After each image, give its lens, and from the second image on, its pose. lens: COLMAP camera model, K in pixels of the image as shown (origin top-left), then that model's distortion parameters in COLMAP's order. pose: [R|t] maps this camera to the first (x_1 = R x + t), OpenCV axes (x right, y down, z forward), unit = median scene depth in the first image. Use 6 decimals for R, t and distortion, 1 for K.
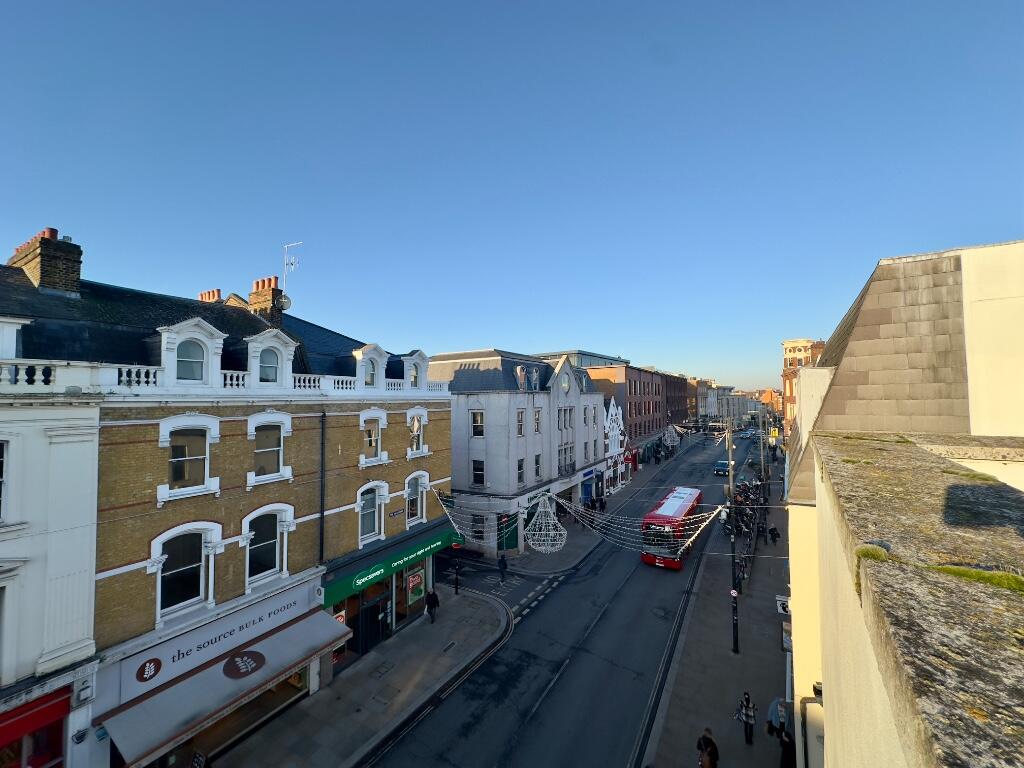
lens RADIAL K [[408.9, 0, 517.5], [0, 408.9, 387.1], [0, 0, 1]] dist [-0.003357, 0.000220]
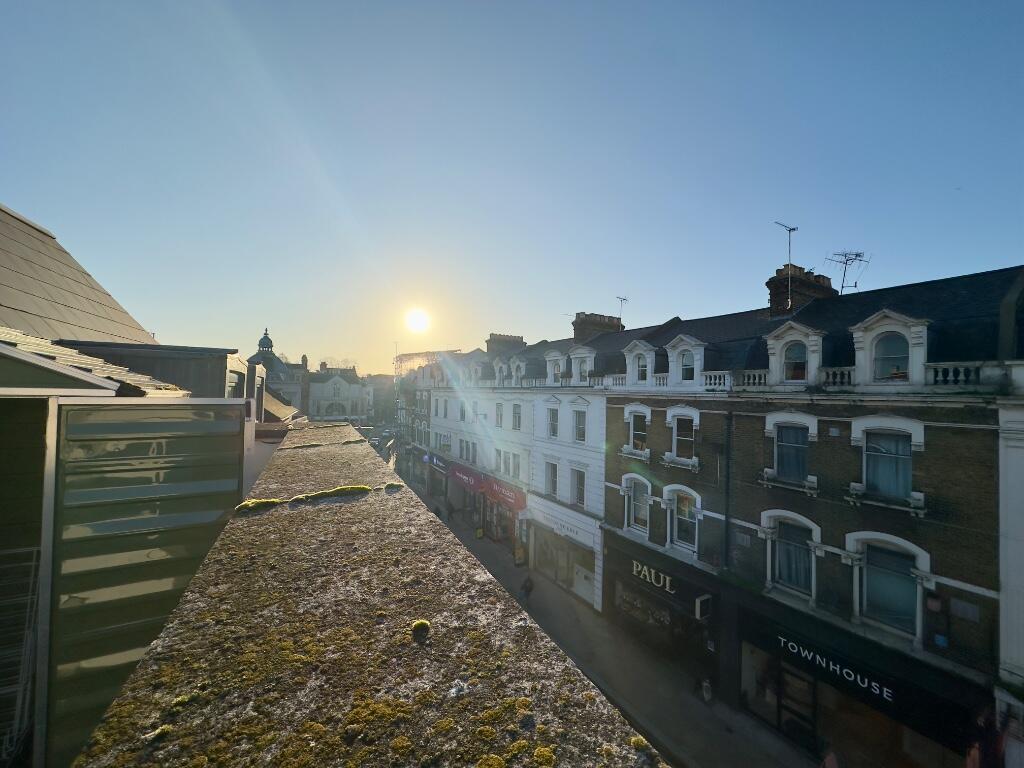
lens RADIAL K [[408.9, 0, 514.9], [0, 408.9, 381.0], [0, 0, 1]] dist [-0.003357, 0.000220]
pose [[-0.520118, -0.027418, -0.853654, 0.592031], [0.003757, 0.999401, -0.034388, 0.025202], [0.854086, -0.021093, -0.519704, 1.085715]]
